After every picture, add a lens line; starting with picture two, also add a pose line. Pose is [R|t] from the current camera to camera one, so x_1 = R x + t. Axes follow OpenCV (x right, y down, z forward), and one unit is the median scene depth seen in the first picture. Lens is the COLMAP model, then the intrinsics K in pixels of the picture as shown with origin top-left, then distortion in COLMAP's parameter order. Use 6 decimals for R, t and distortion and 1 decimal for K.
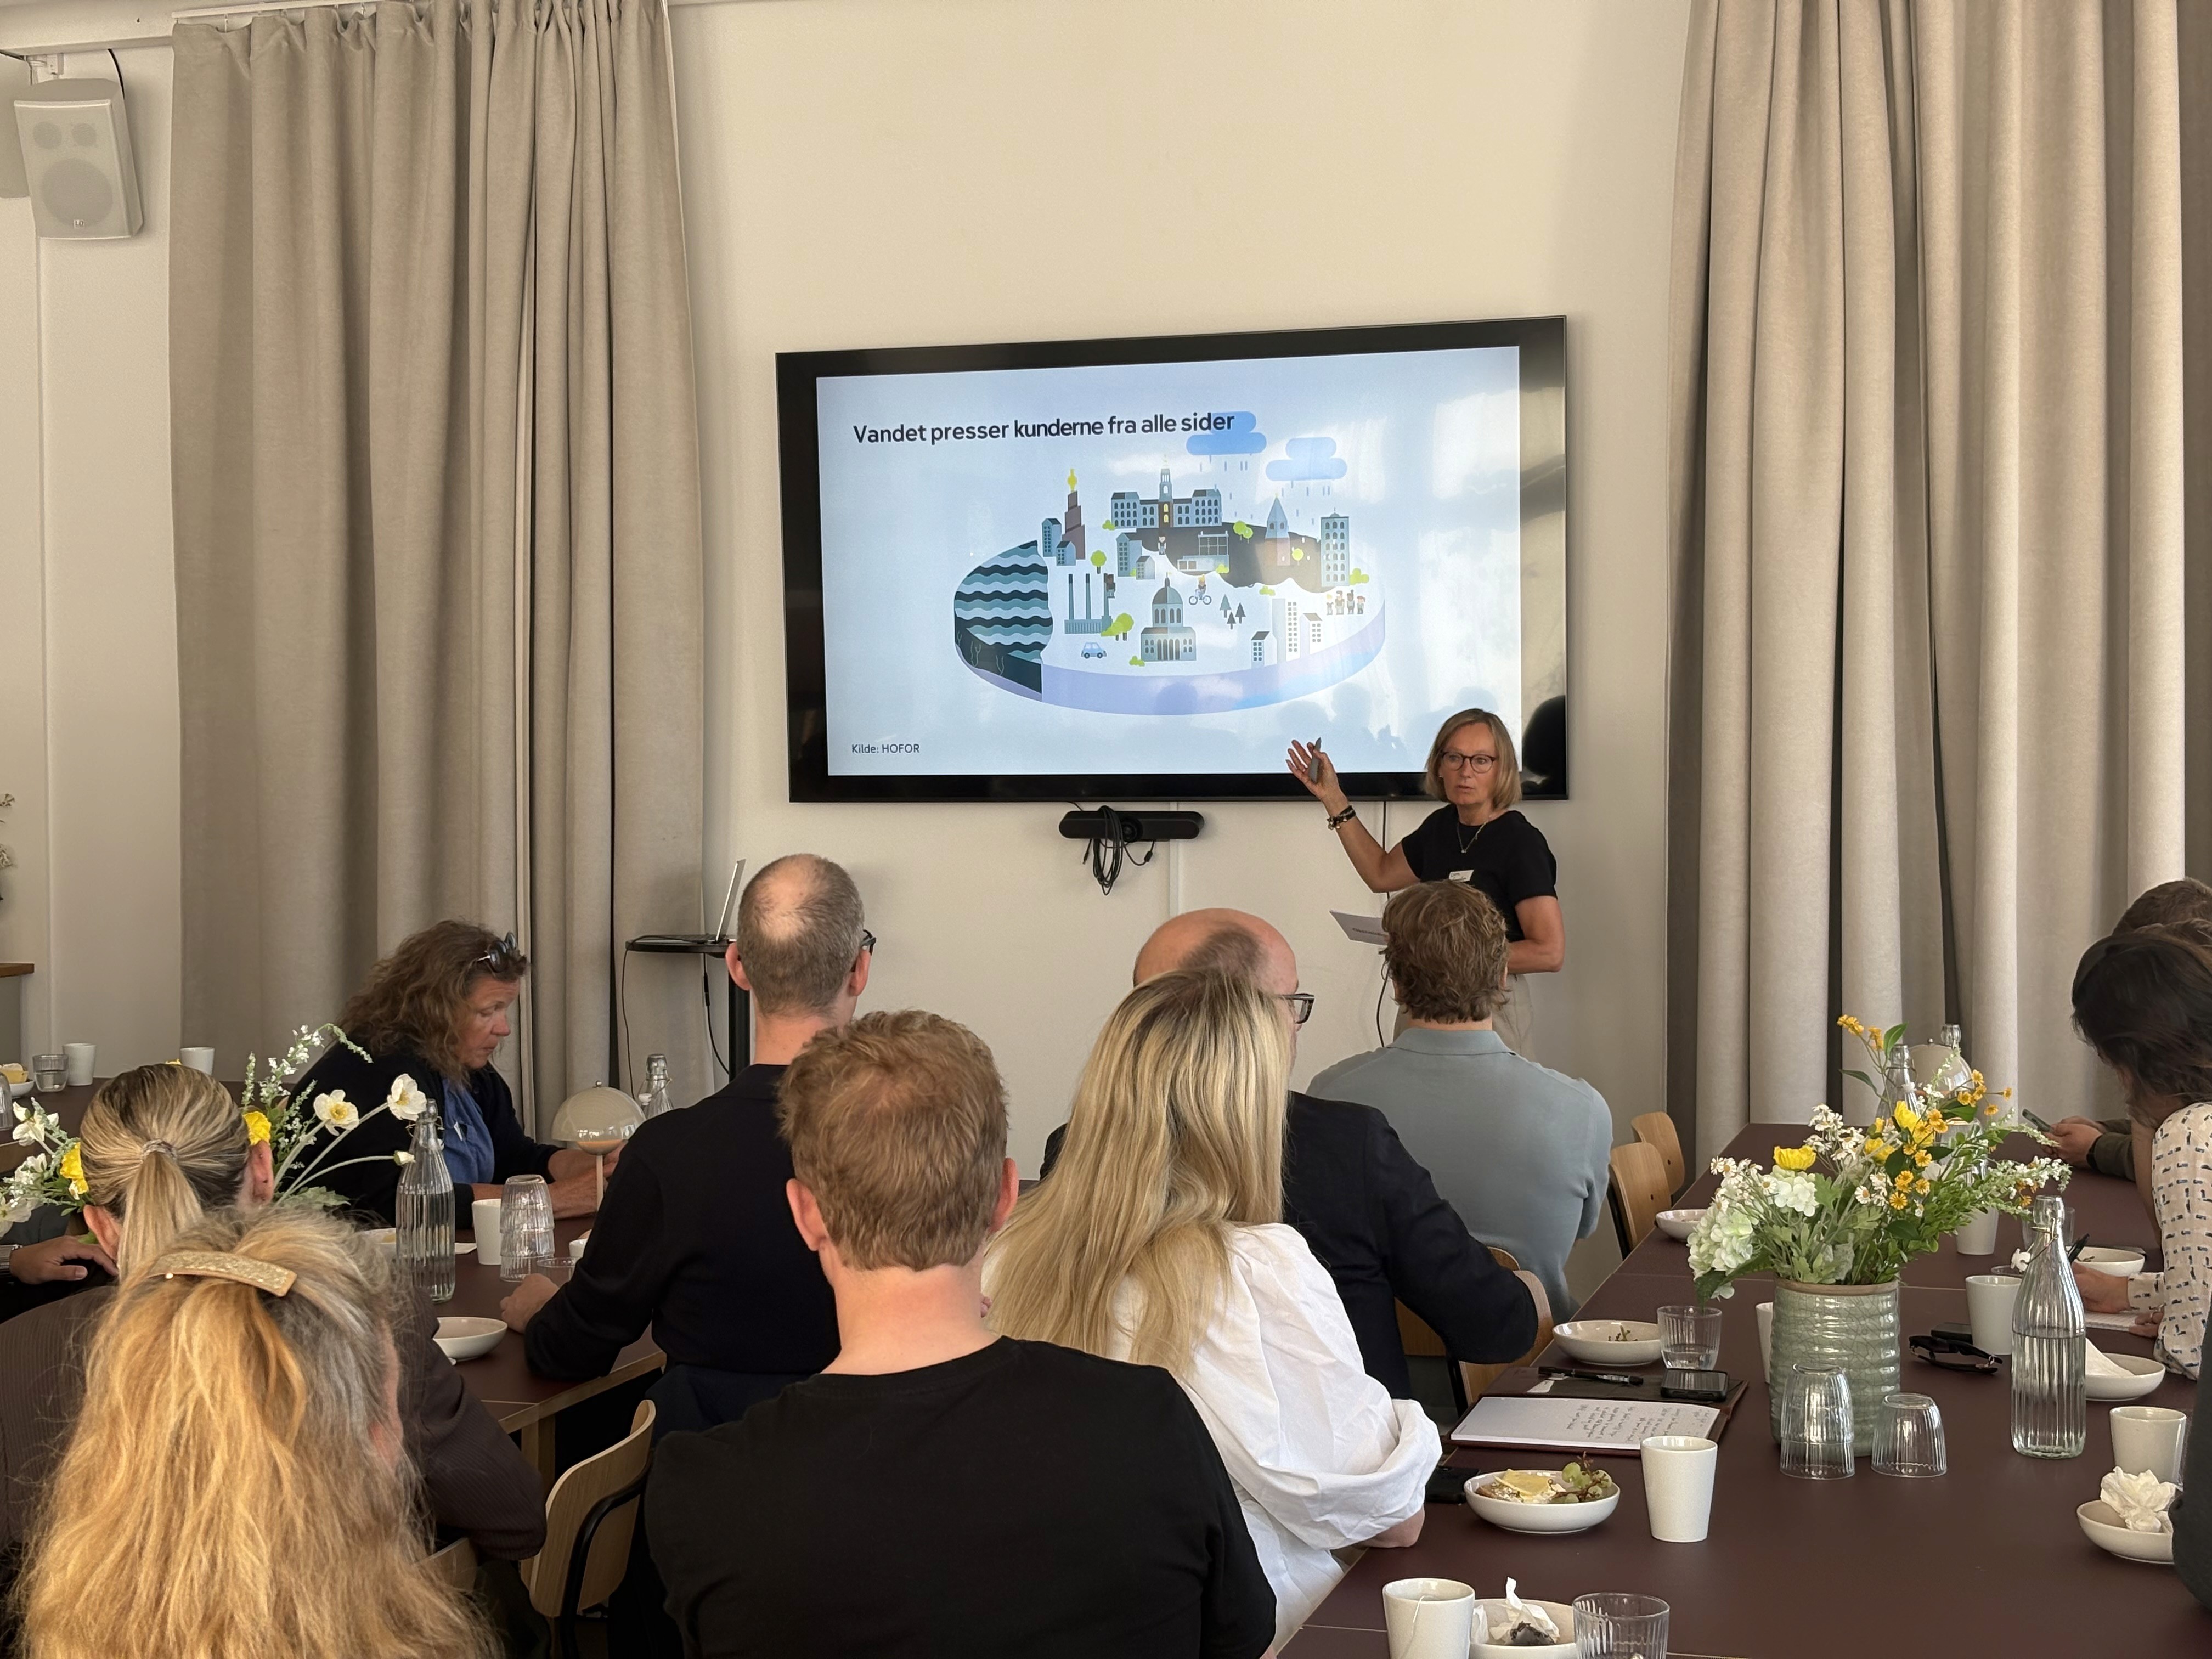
lens RADIAL K [[3361.8, 0, 1095.2], [0, 3361.8, 833.2], [0, 0, 1]] dist [0.040714, 0.000000]
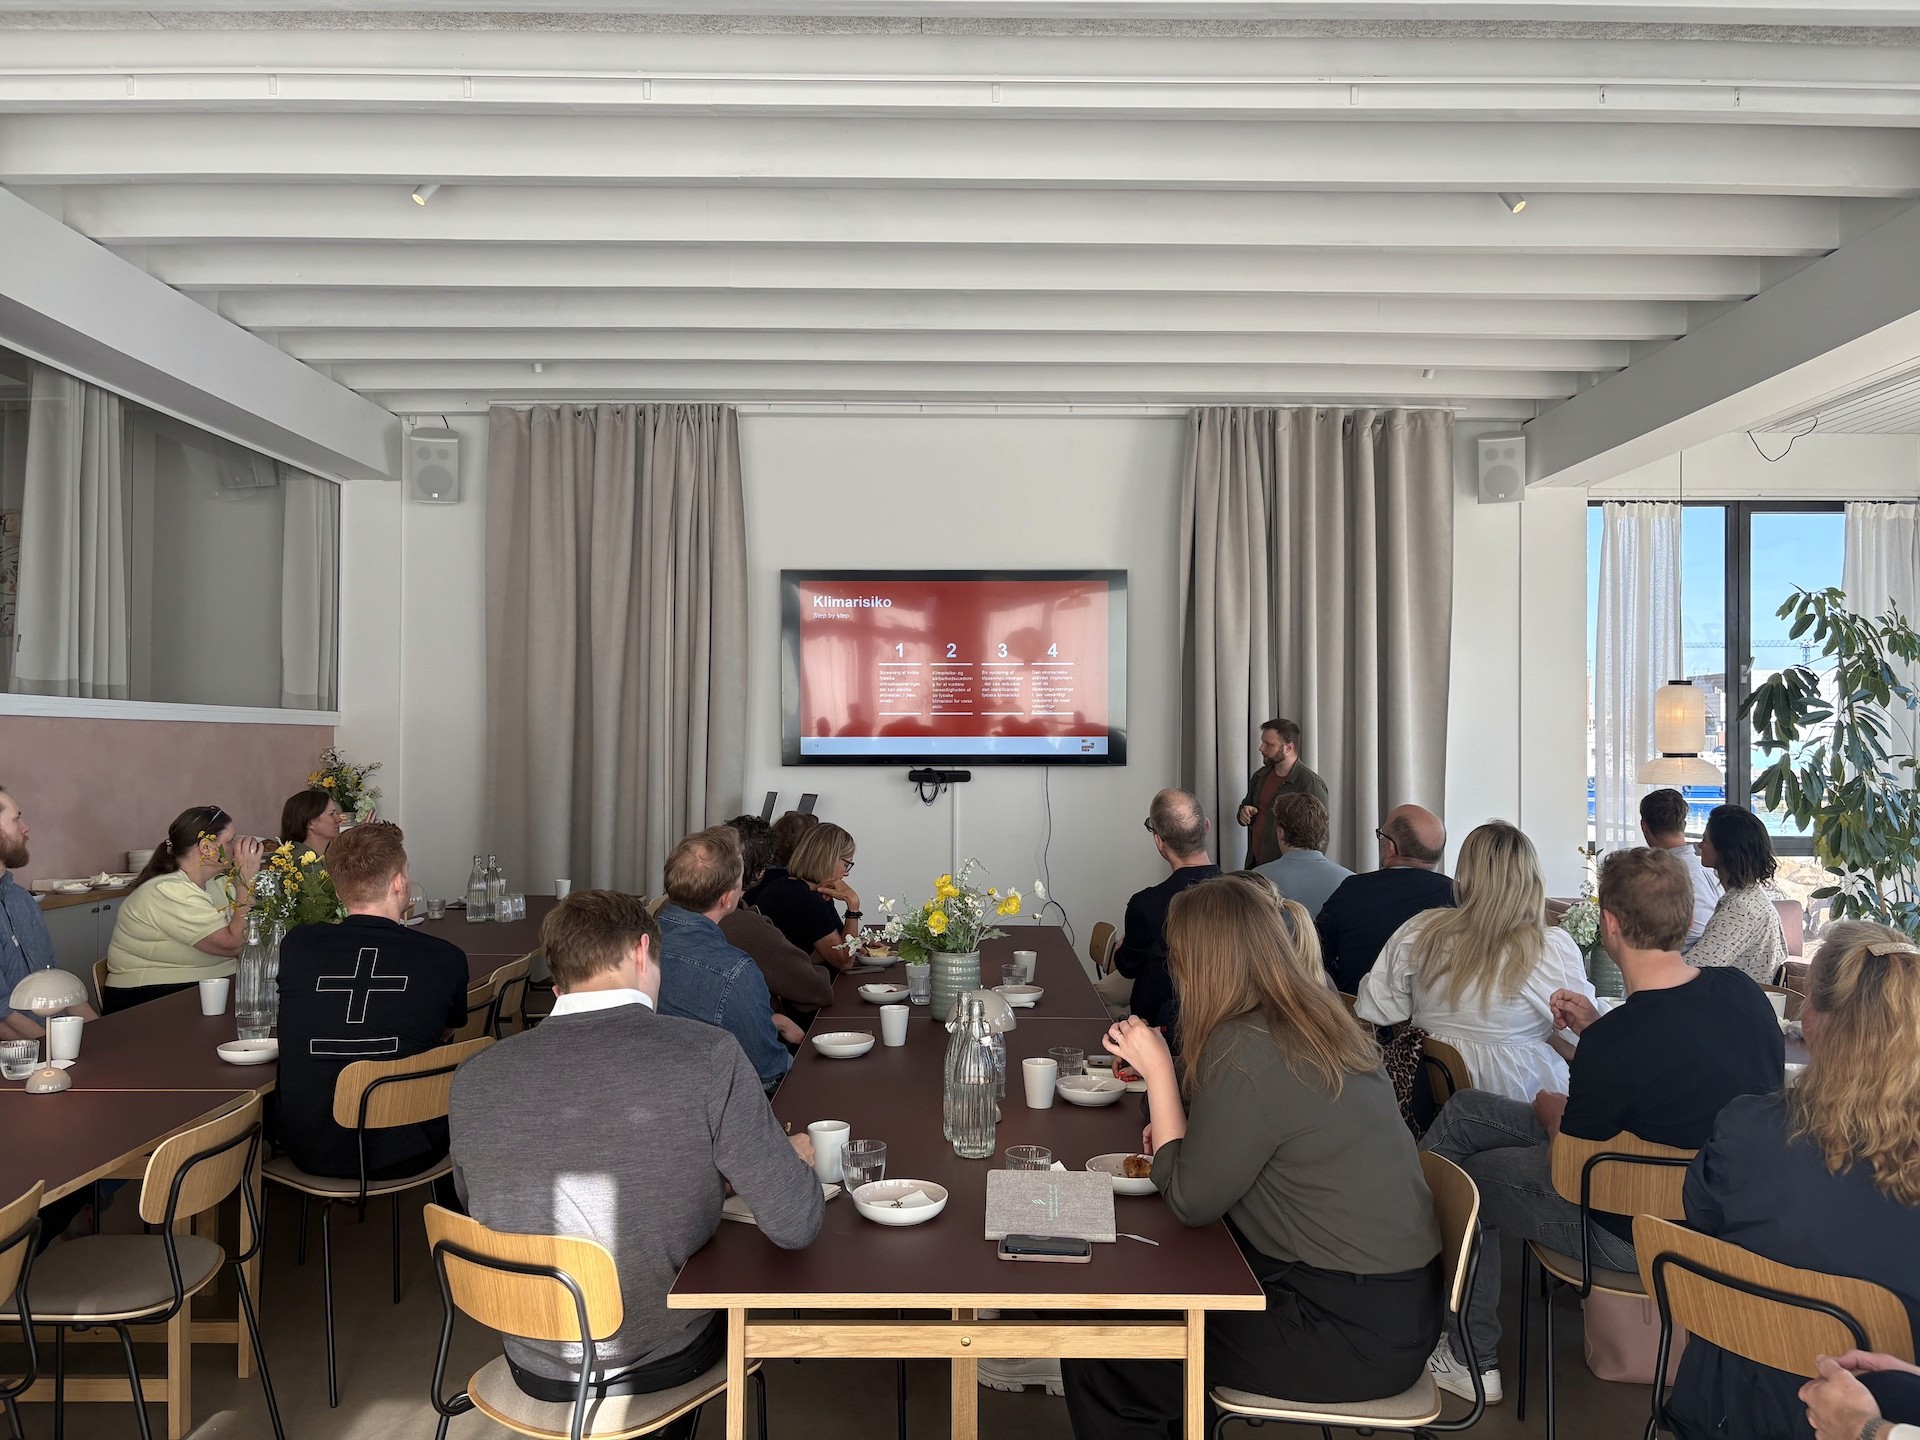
lens RADIAL K [[1442.5, 0, 949.5], [0, 1442.5, 730.6], [0, 0, 1]] dist [0.034338, 0.004297]
pose [[0.953146, 0.008460, 0.302391, -0.282190], [0.001908, 0.999421, -0.033973, 0.000180], [-0.302504, 0.032958, 0.952578, 0.034919]]
